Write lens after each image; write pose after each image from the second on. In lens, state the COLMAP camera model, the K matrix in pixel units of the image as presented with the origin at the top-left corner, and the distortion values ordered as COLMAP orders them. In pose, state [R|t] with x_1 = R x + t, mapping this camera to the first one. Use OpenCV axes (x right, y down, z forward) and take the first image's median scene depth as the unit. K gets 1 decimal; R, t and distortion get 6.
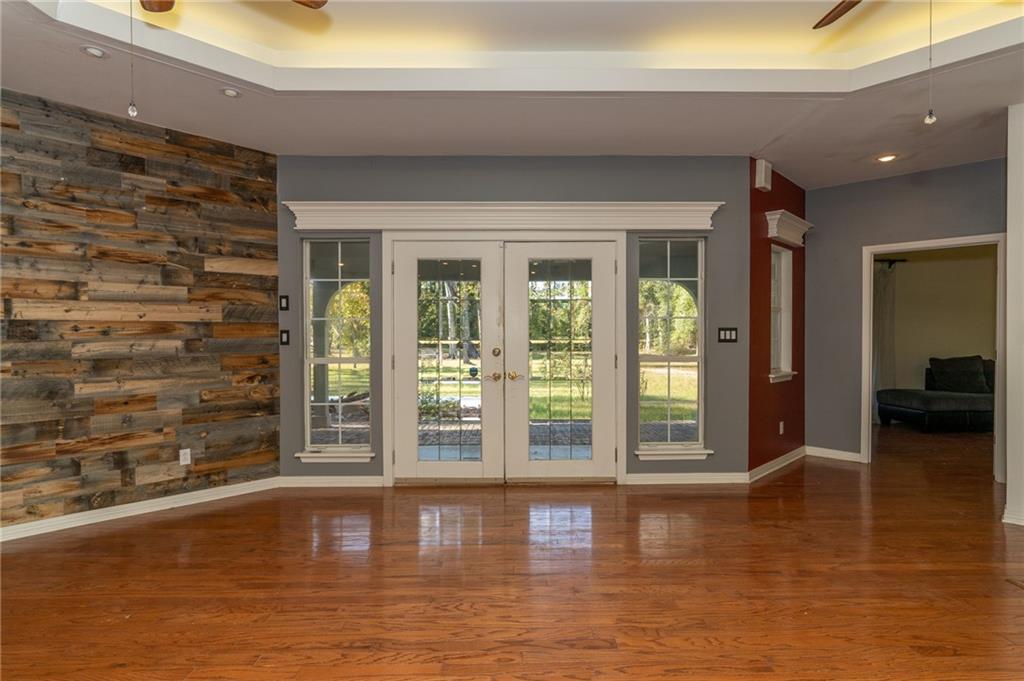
lens RADIAL K [[536.9, 0, 512.0], [0, 536.9, 340.5], [0, 0, 1]] dist [-0.002542, 0.000842]
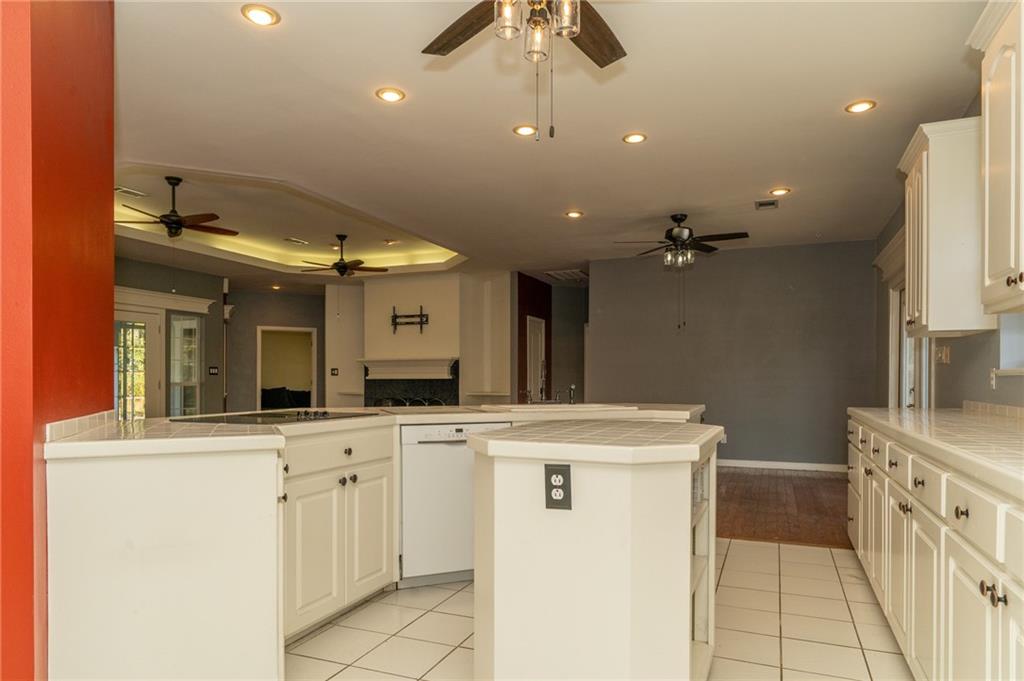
lens RADIAL K [[630.2, 0, 511.6], [0, 630.2, 372.3], [0, 0, 1]] dist [-0.012188, 0.002011]
pose [[0.397613, 0.017428, 0.917388, -1.315727], [0.003931, 0.999778, -0.020697, 0.048116], [-0.917545, 0.011836, 0.397456, -0.900897]]
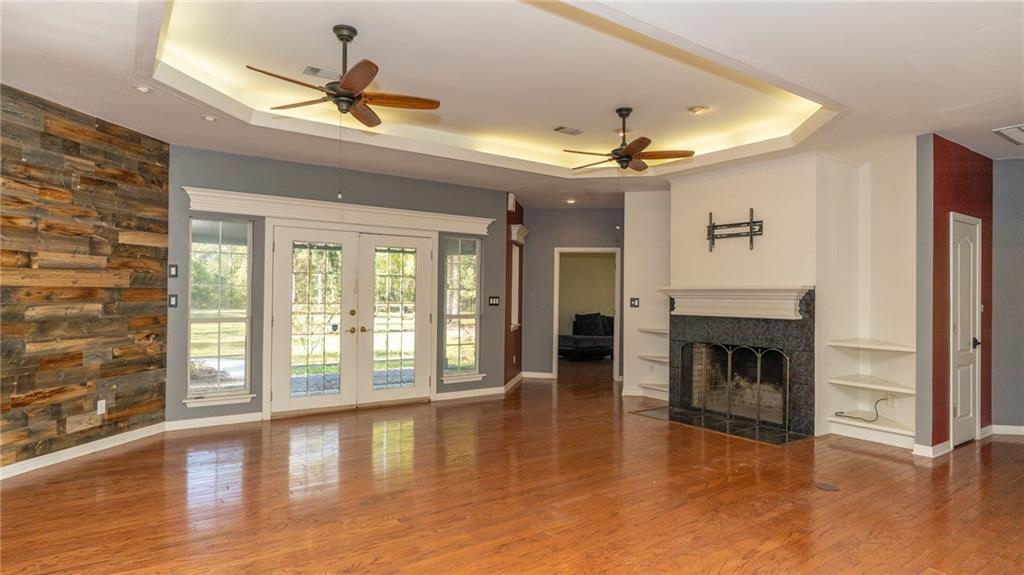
lens RADIAL K [[567.4, 0, 516.7], [0, 567.4, 288.0], [0, 0, 1]] dist [-0.000586, -0.000095]
pose [[0.819398, 0.019932, 0.572879, -0.570923], [-0.009963, 0.999740, -0.020532, -0.017413], [-0.573139, 0.011116, 0.819383, -0.474237]]
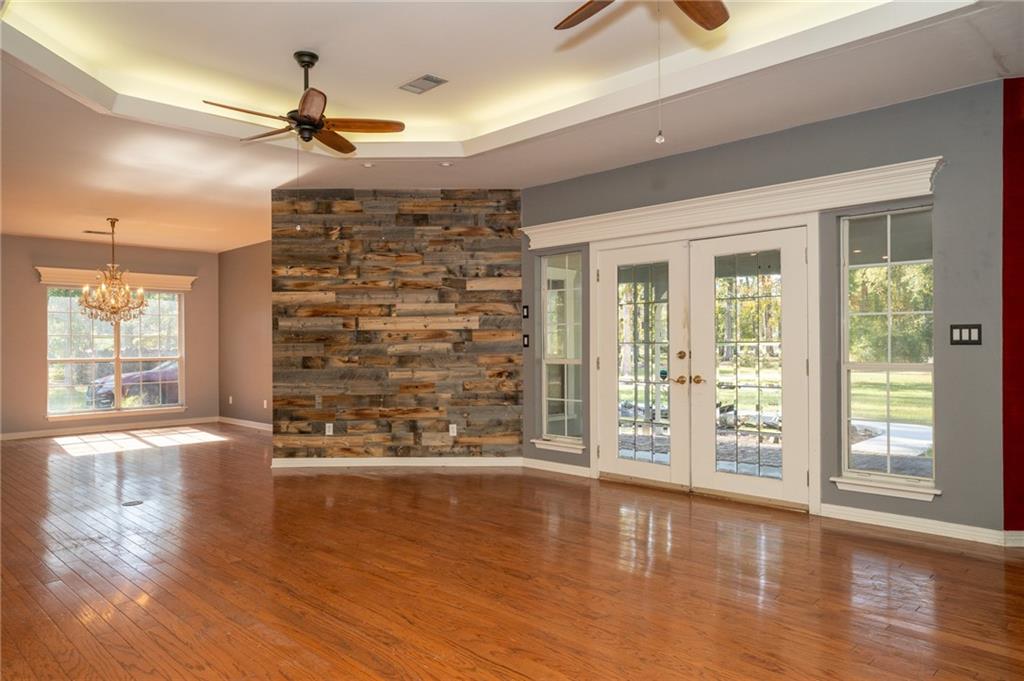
lens RADIAL K [[685.5, 0, 513.1], [0, 685.5, 337.9], [0, 0, 1]] dist [0.001821, 0.002346]
pose [[0.699938, -0.007887, -0.714160, 0.708353], [-0.001977, 0.999914, -0.012981, 0.008241], [0.714201, 0.010498, 0.699862, -0.093432]]
